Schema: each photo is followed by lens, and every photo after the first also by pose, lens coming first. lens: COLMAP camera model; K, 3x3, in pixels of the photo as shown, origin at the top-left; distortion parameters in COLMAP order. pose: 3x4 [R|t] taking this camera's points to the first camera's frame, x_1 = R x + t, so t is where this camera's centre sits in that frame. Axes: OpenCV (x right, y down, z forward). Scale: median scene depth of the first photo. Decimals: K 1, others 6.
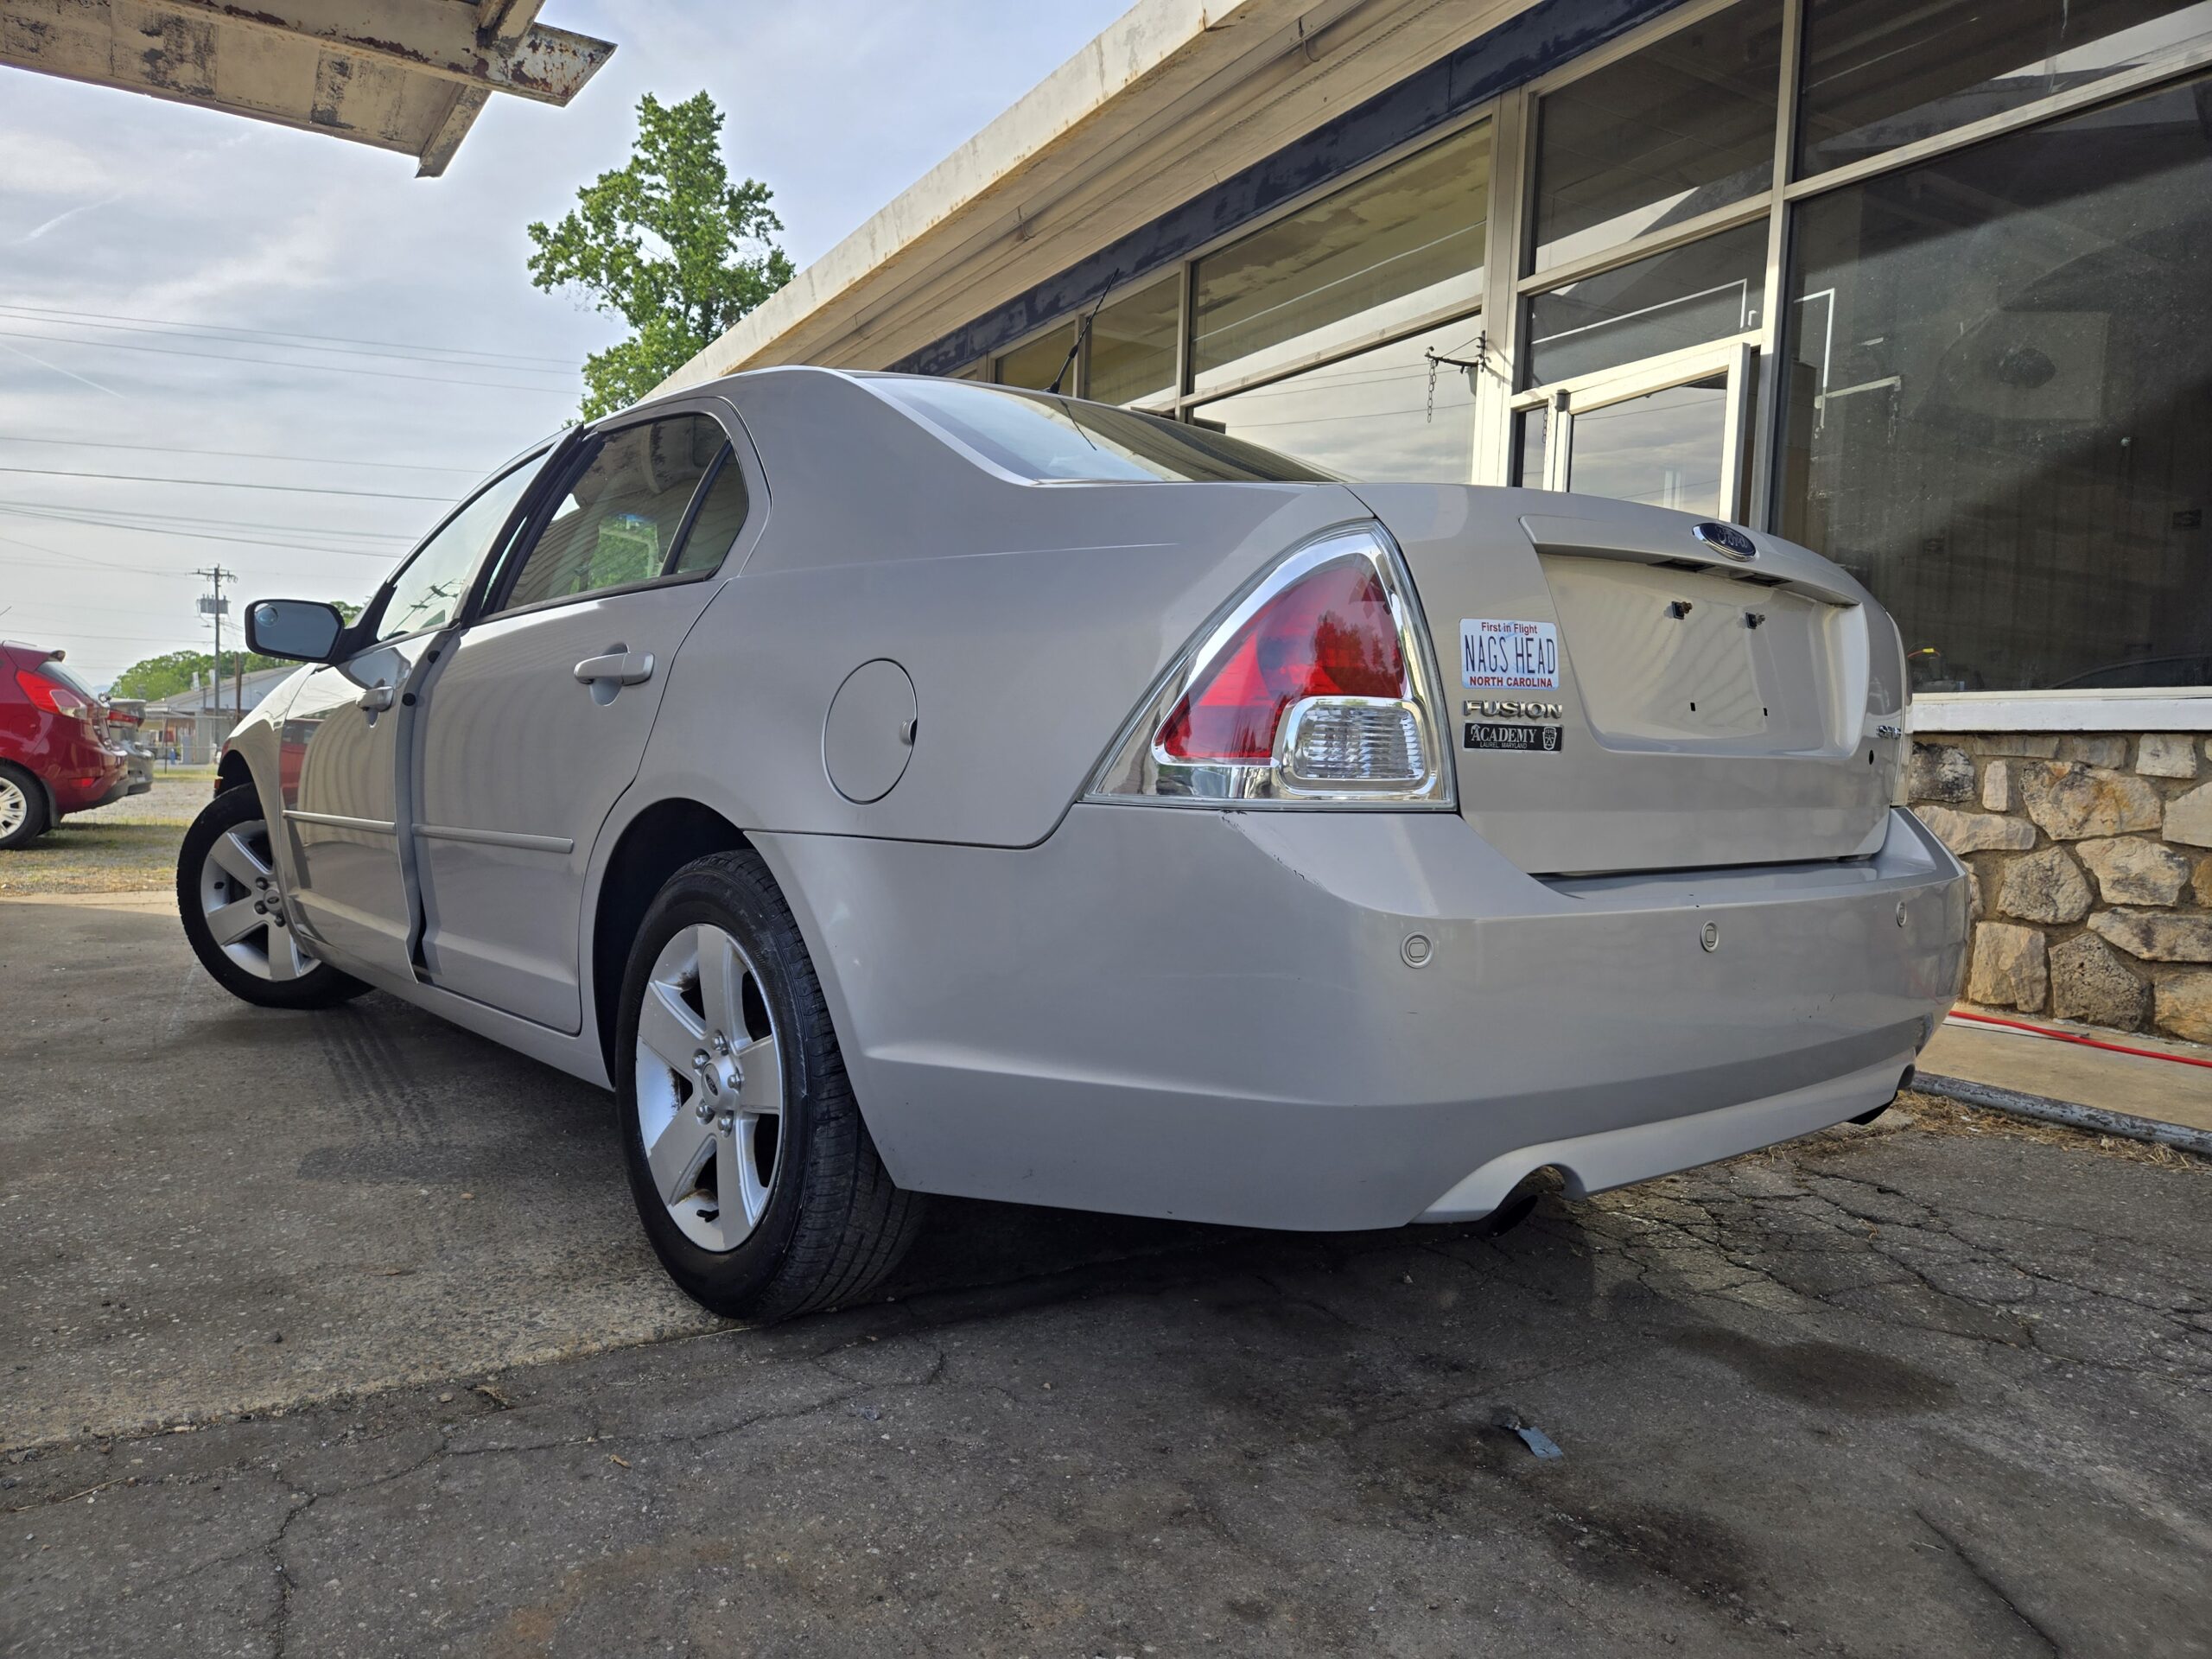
lens RADIAL K [[1485.3, 0, 1123.7], [0, 1485.3, 837.7], [0, 0, 1]] dist [0.073946, -0.064443]
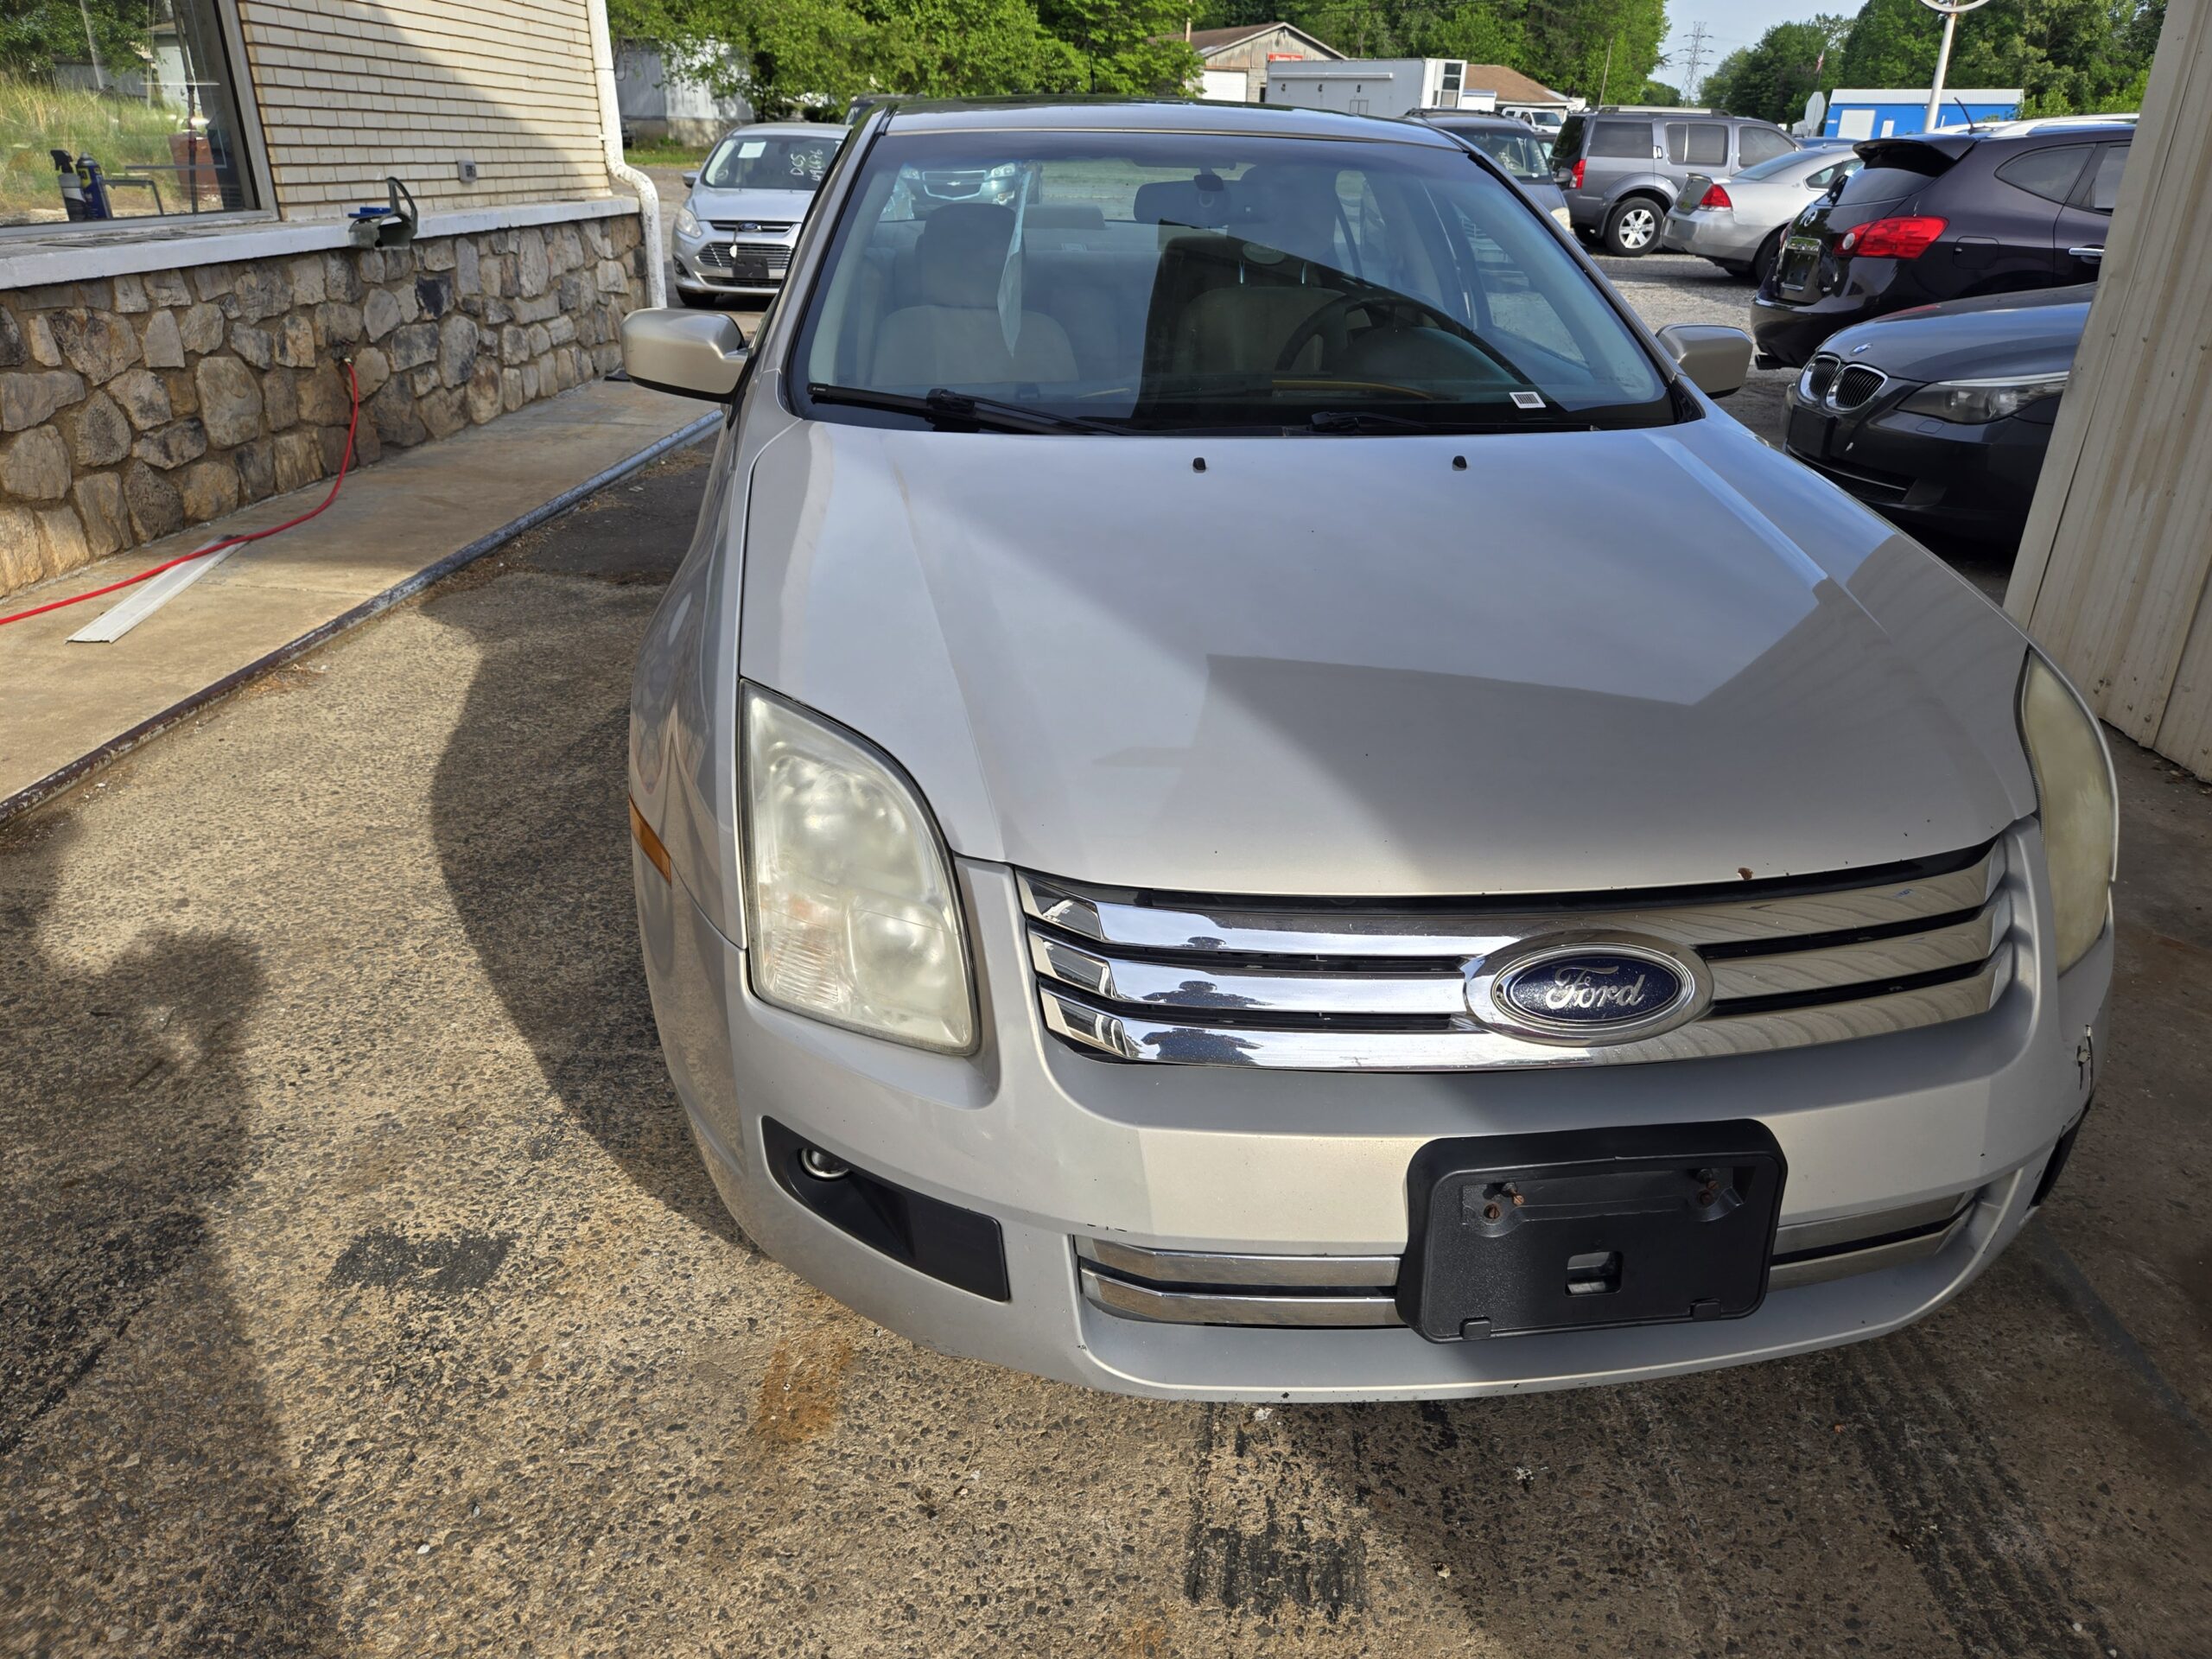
lens RADIAL K [[1485.3, 0, 1126.6], [0, 1485.3, 843.2], [0, 0, 1]] dist [0.073946, -0.064443]
pose [[-0.844105, -0.266355, 0.465340, -1.078430], [-0.015160, 0.879393, 0.475854, -0.424409], [-0.535963, 0.394616, -0.746339, 2.744865]]
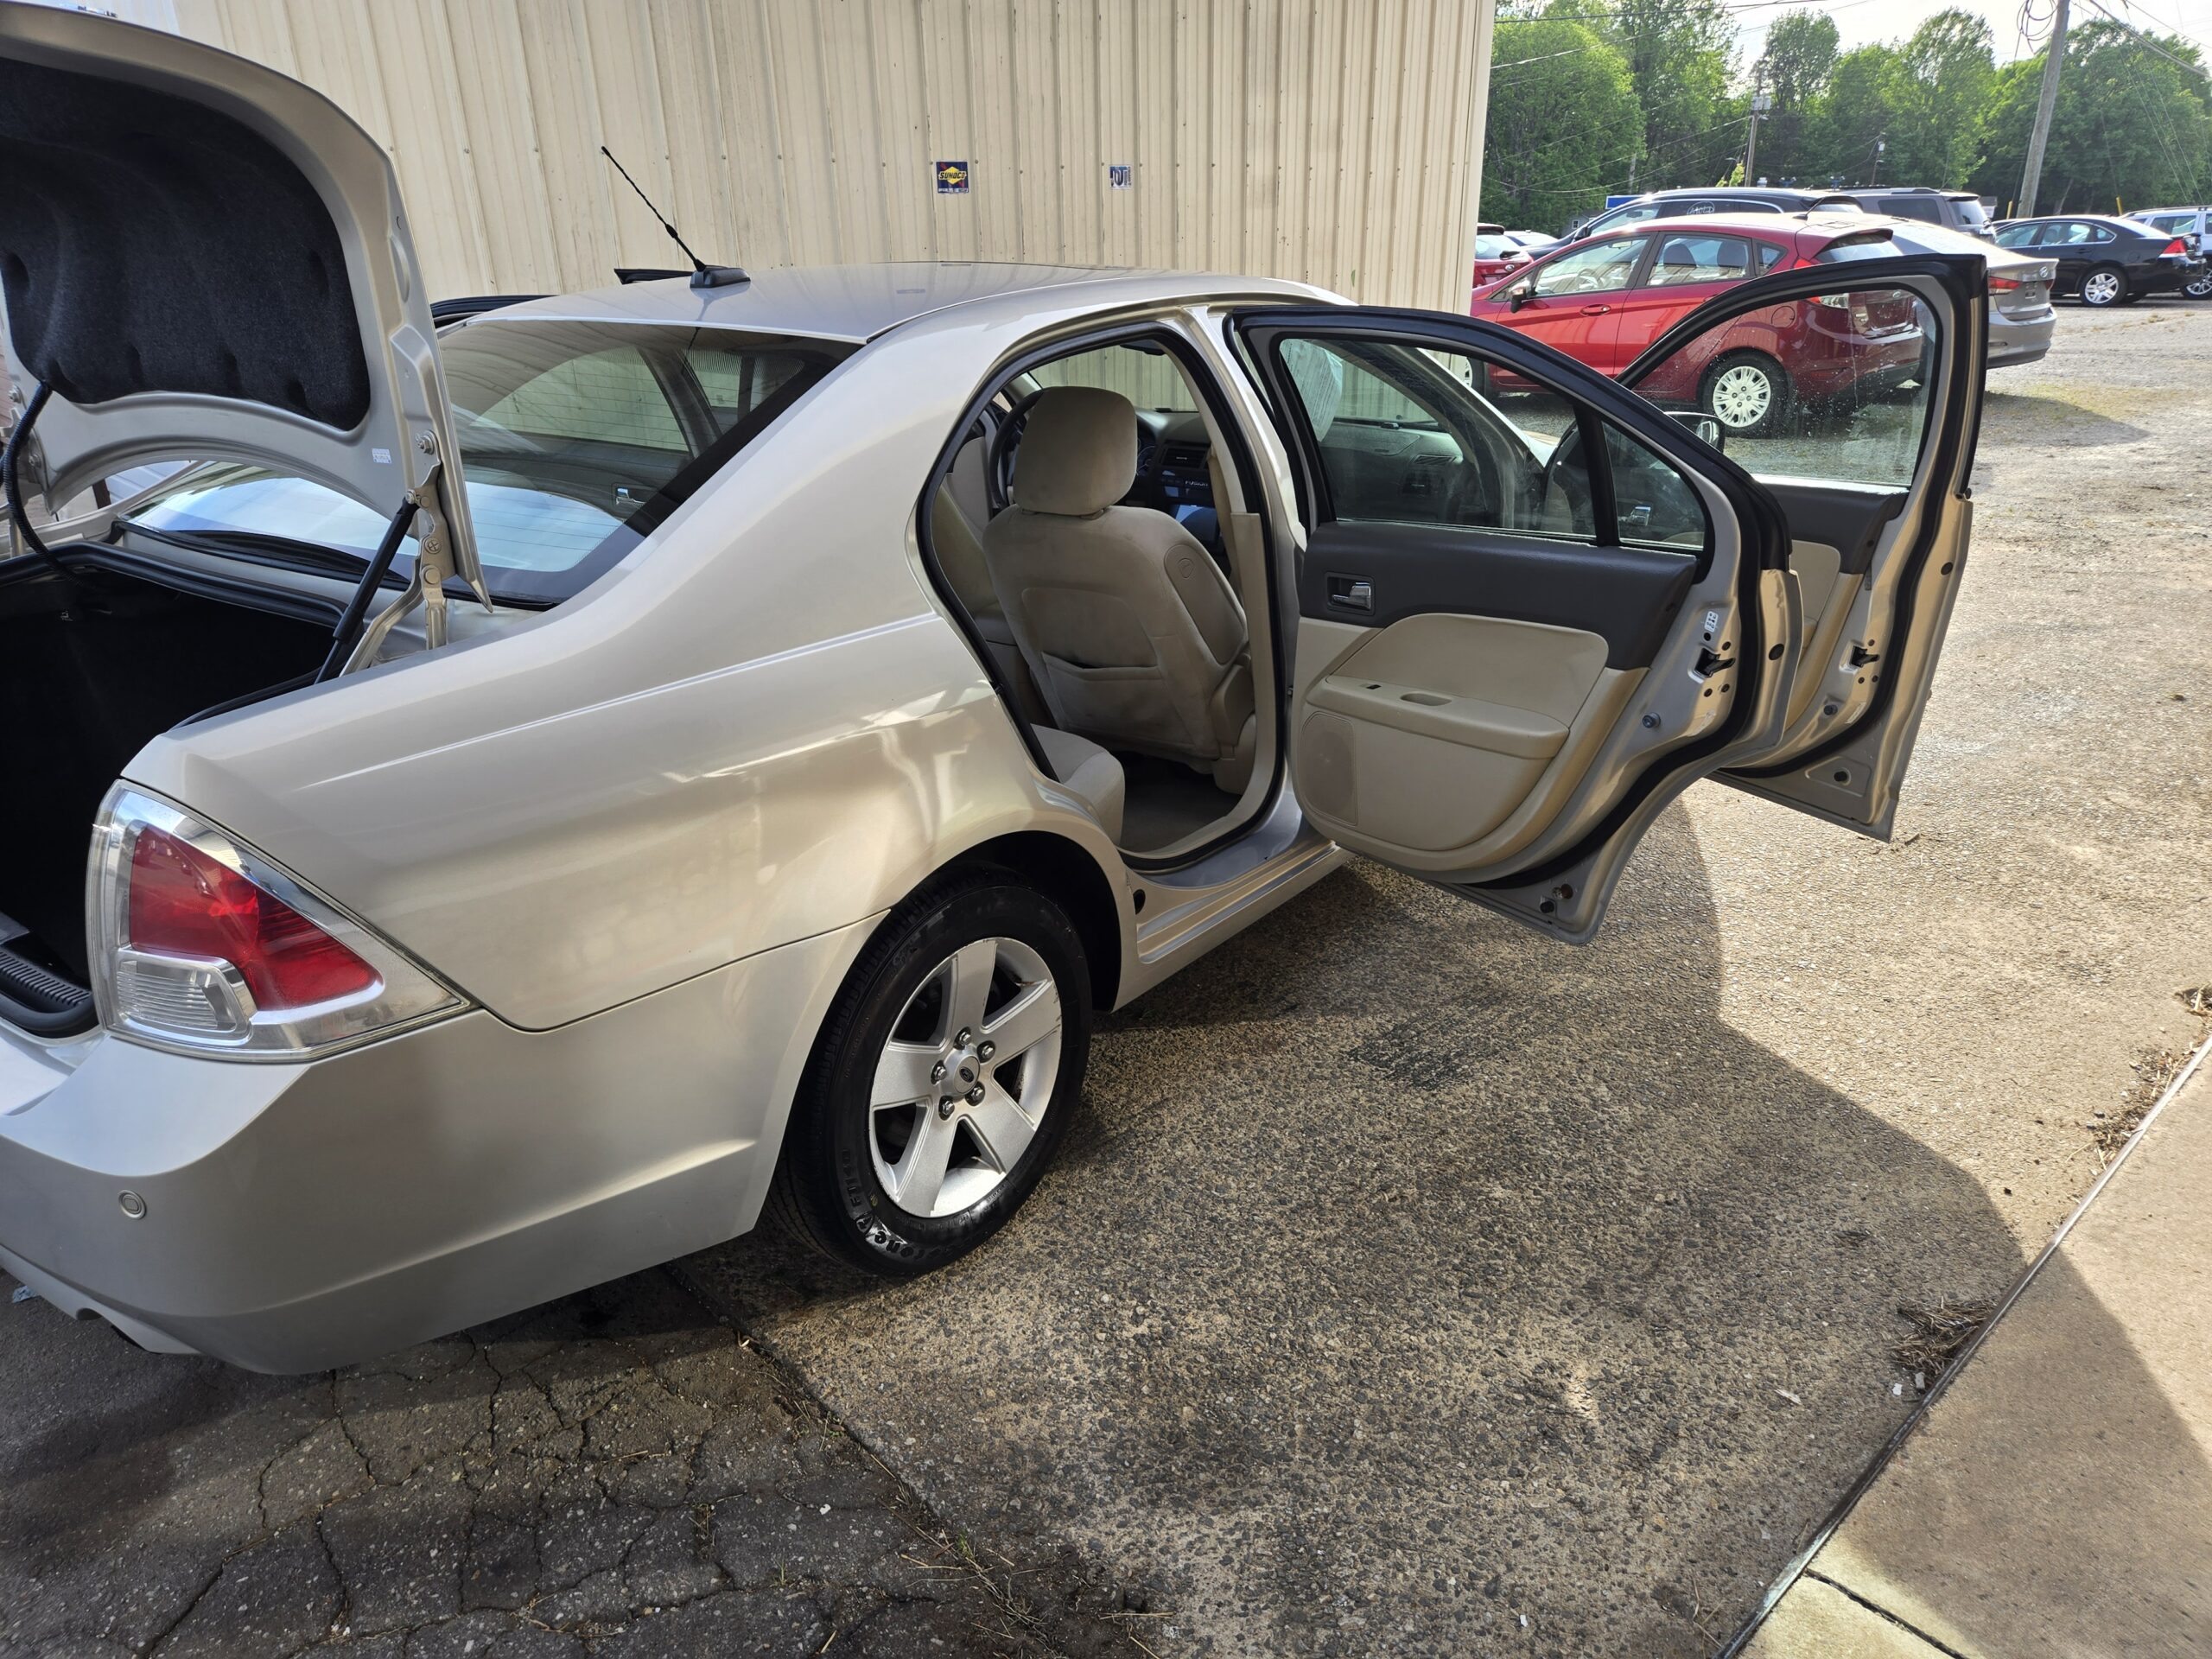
lens RADIAL K [[1485.3, 0, 1093.2], [0, 1485.3, 844.2], [0, 0, 1]] dist [0.073946, -0.064443]
pose [[0.198686, 0.345454, -0.917162, 1.170616], [-0.022930, 0.937201, 0.348035, -0.353724], [0.979795, -0.048119, 0.194130, 1.248538]]
